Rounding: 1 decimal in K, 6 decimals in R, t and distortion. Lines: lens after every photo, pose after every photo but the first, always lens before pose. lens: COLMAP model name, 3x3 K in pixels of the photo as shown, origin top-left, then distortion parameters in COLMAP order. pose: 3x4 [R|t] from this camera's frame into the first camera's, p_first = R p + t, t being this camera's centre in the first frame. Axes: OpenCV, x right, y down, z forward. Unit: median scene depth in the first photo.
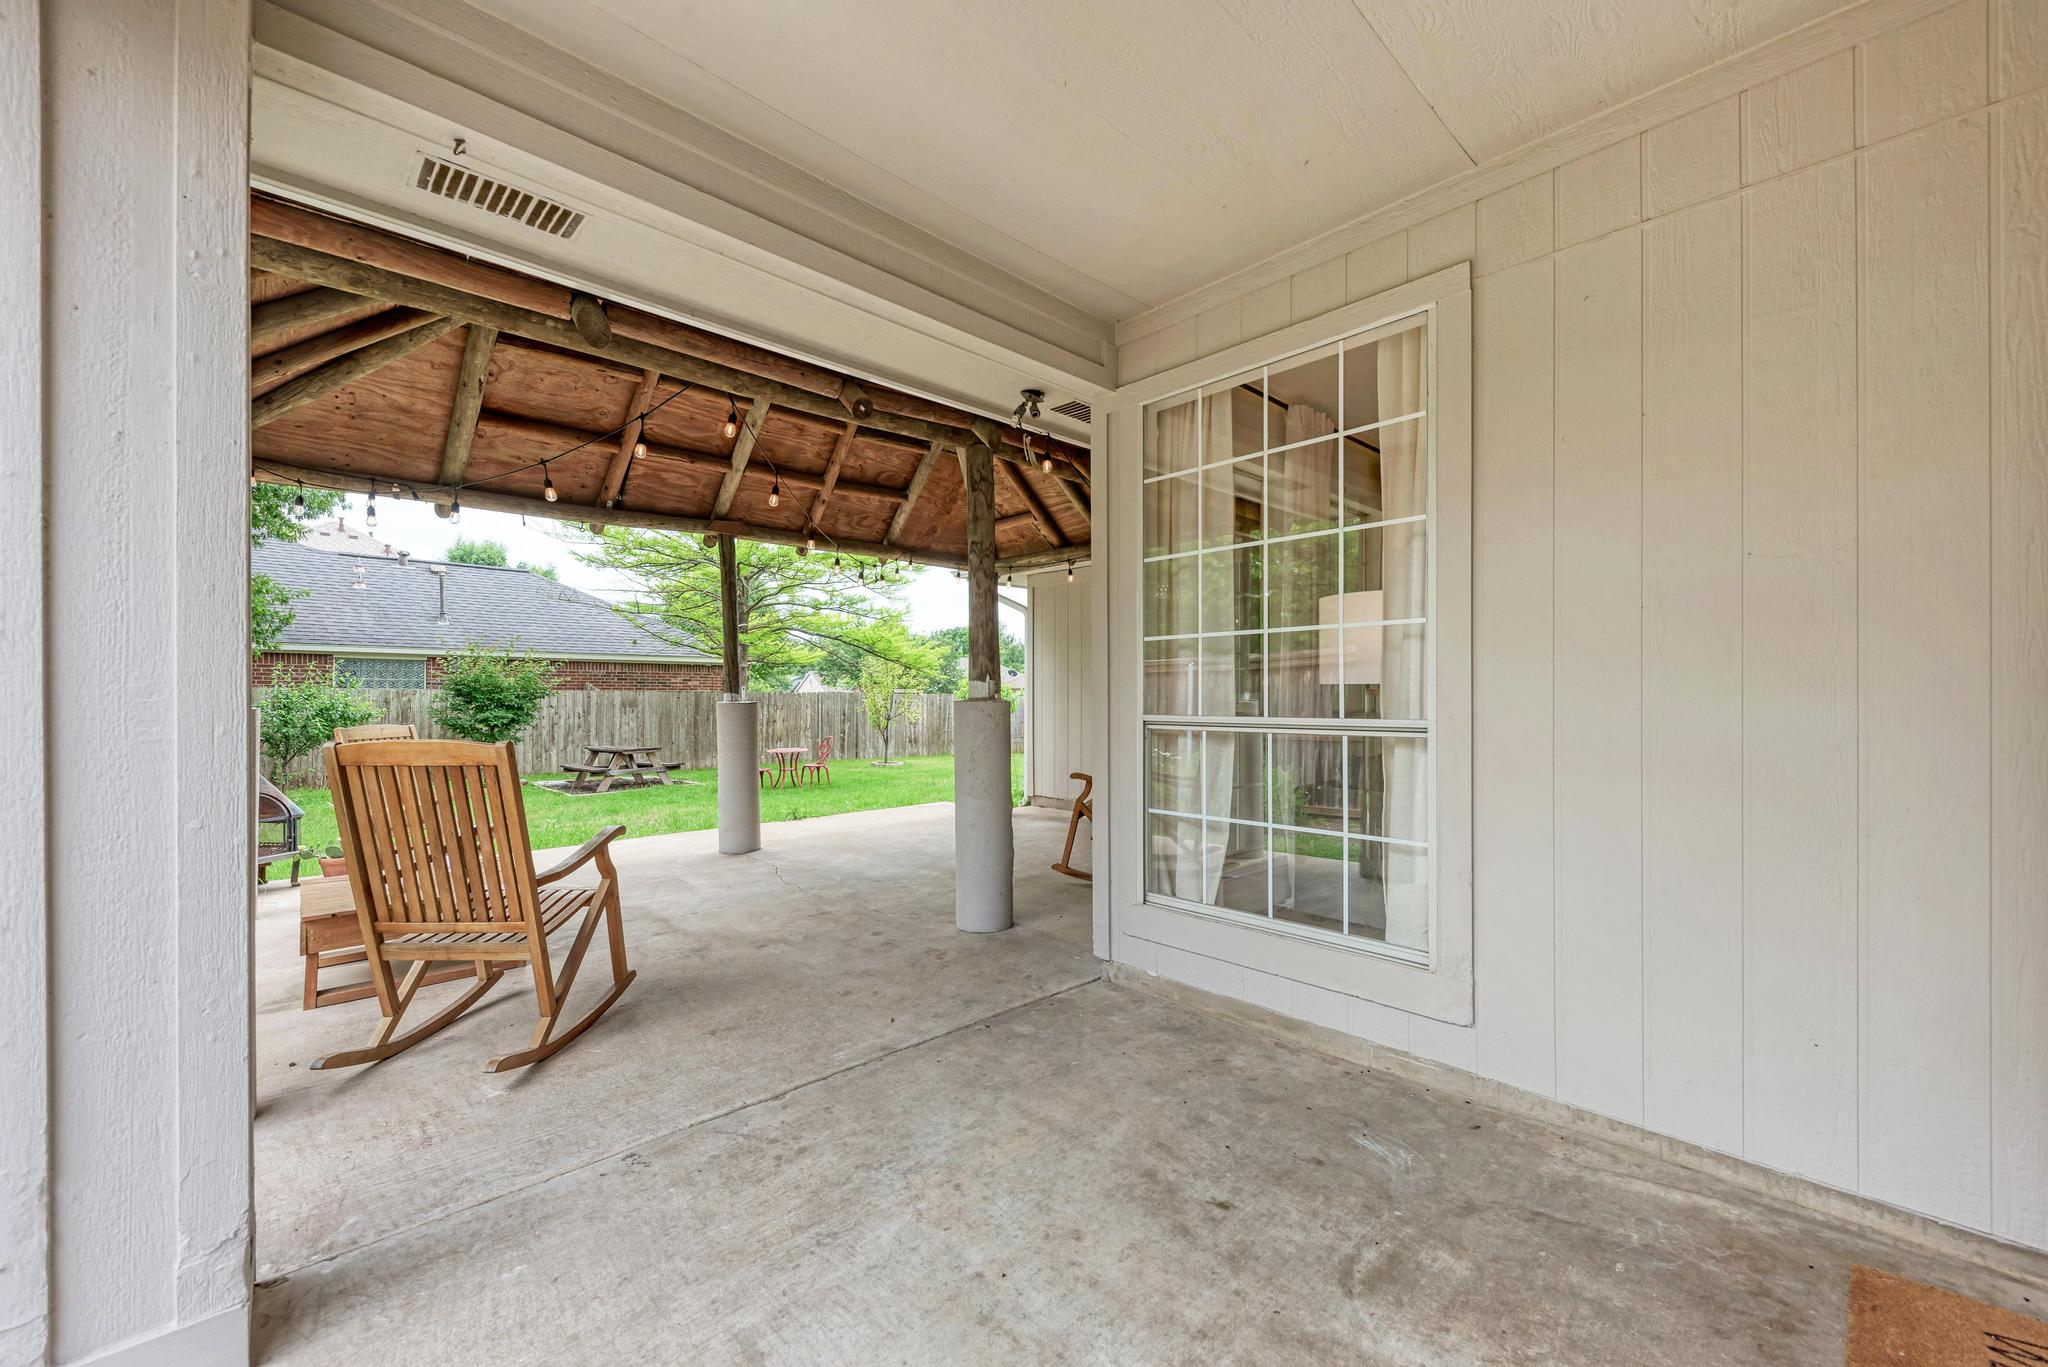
lens RADIAL K [[802.8, 0, 1024.9], [0, 802.8, 693.5], [0, 0, 1]] dist [0.017324, -0.007692]
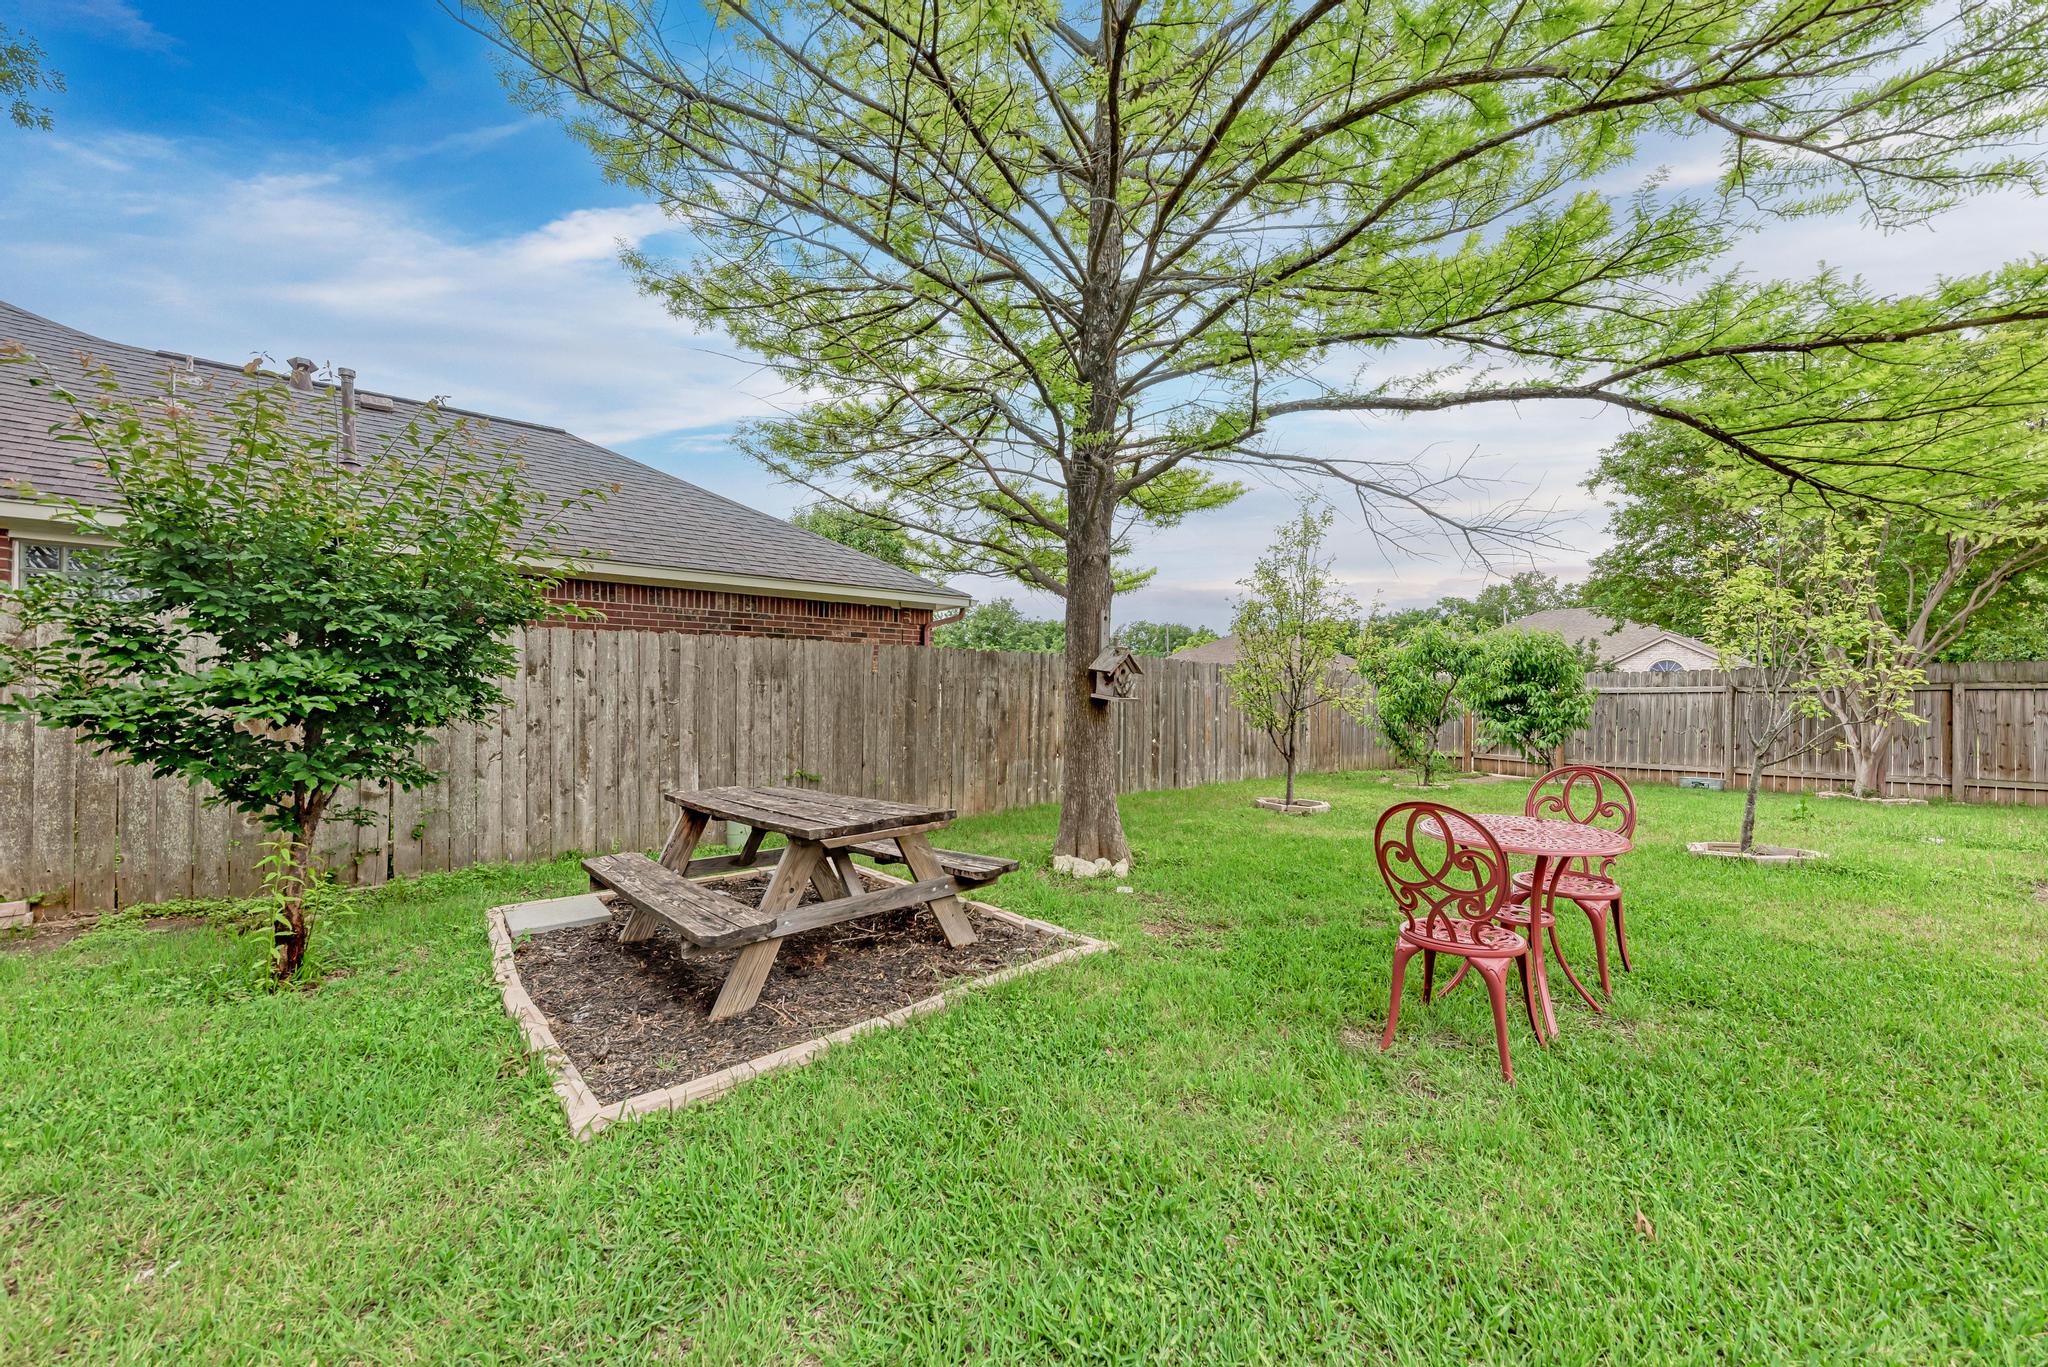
lens RADIAL K [[747.1, 0, 1025.3], [0, 747.1, 693.0], [0, 0, 1]] dist [0.018467, -0.008946]
pose [[0.998323, -0.004314, -0.057729, -0.720908], [0.004228, 0.999990, -0.001608, 0.054698], [0.057735, 0.001361, 0.998331, 1.329976]]
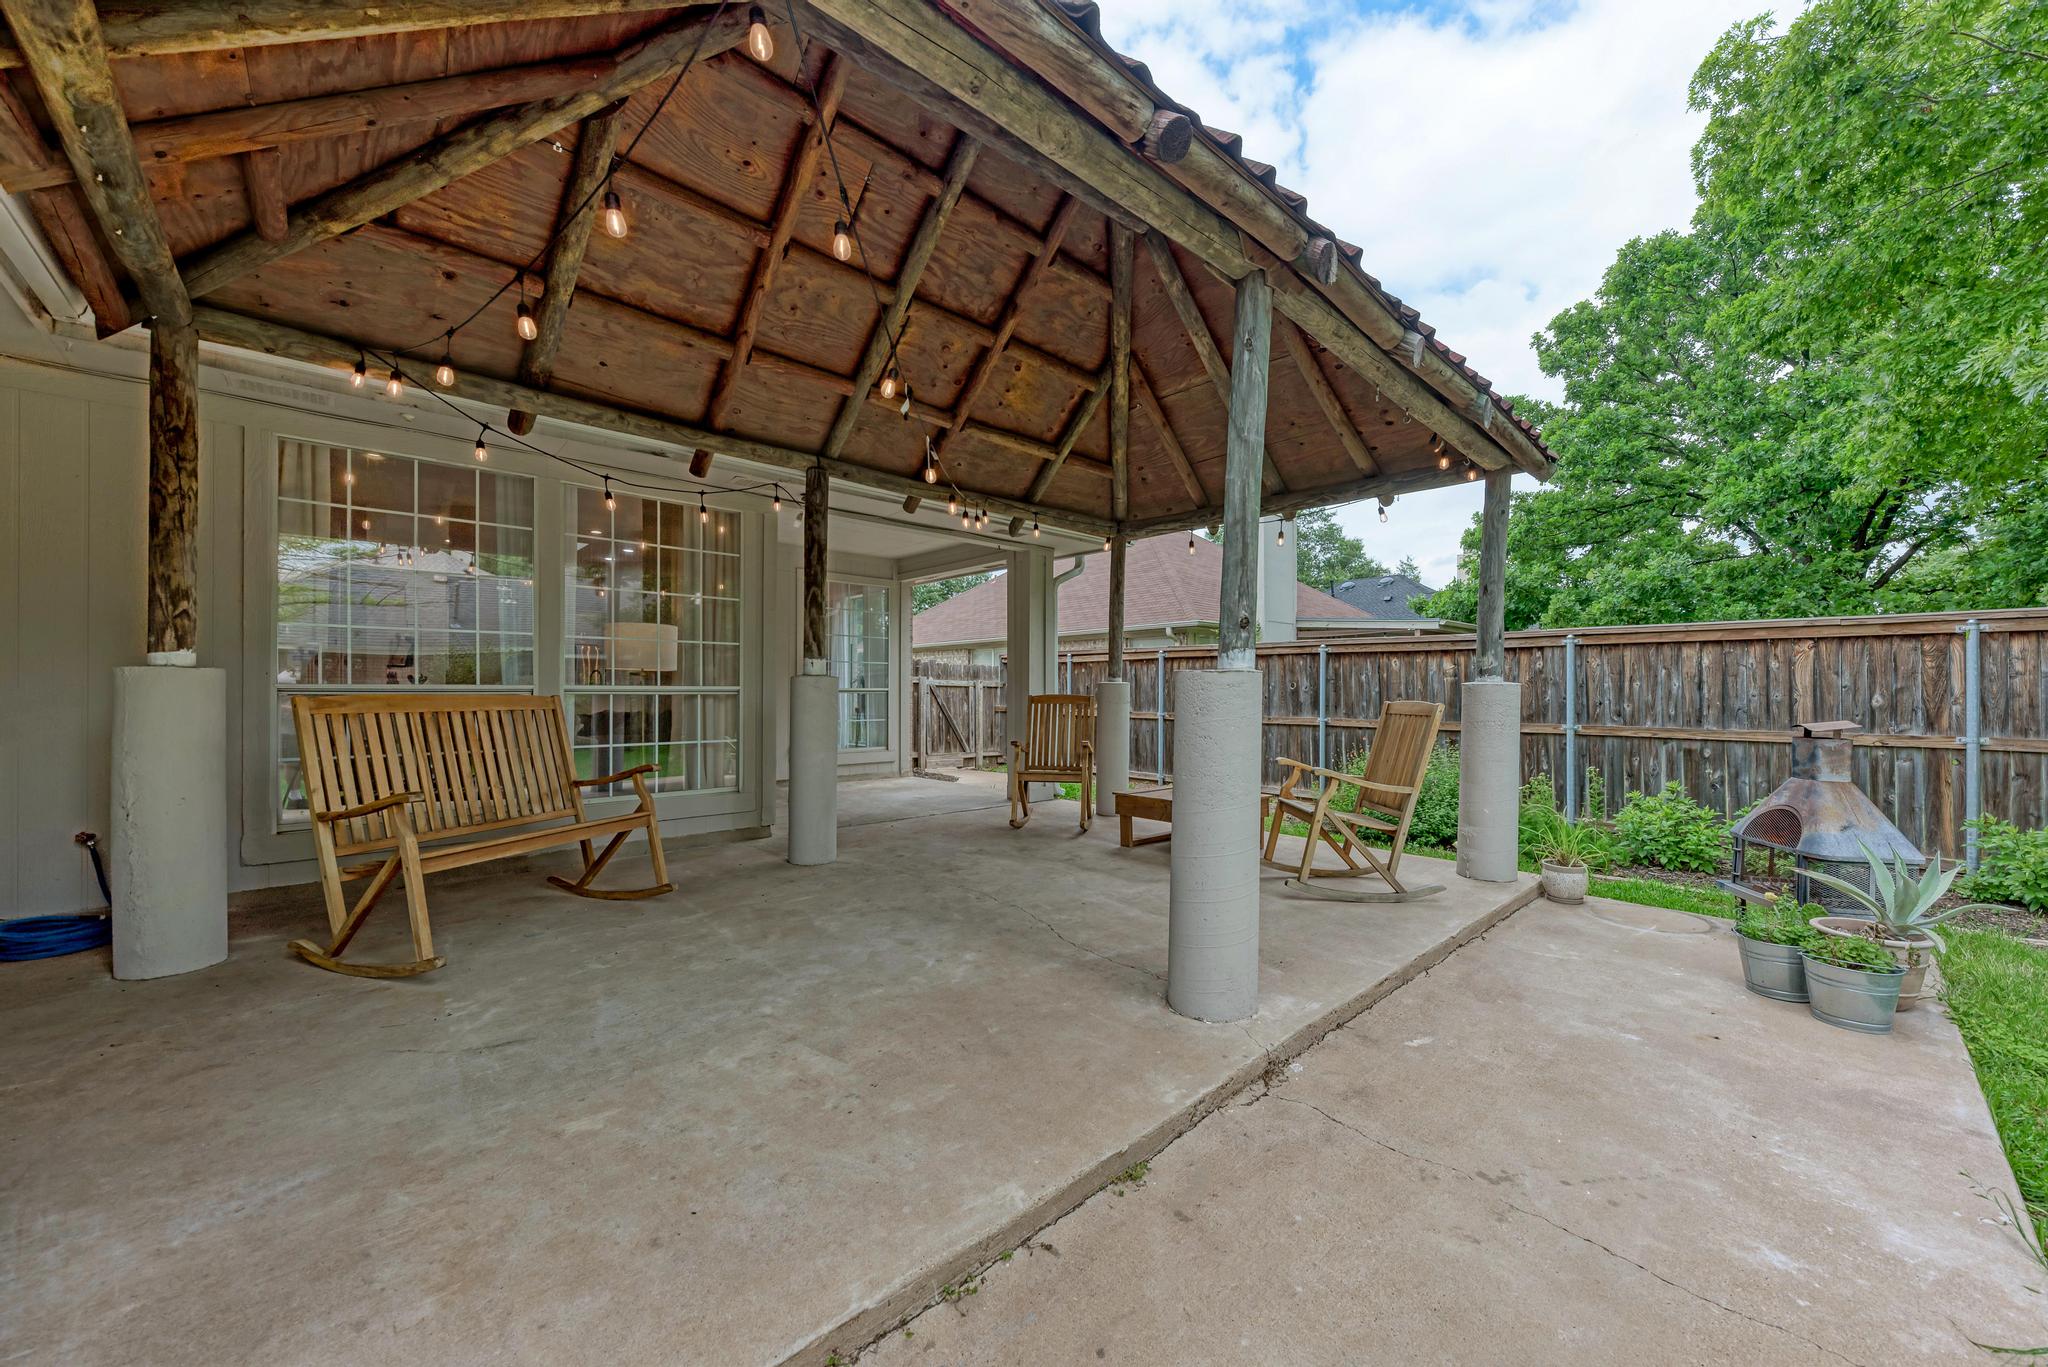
lens RADIAL K [[747.1, 0, 1025.3], [0, 747.1, 693.0], [0, 0, 1]] dist [0.018467, -0.008946]
pose [[-0.999961, -0.002043, 0.008617, -0.206536], [-0.002071, 0.999992, -0.003276, 0.019508], [-0.008610, -0.003294, -0.999958, 1.152330]]
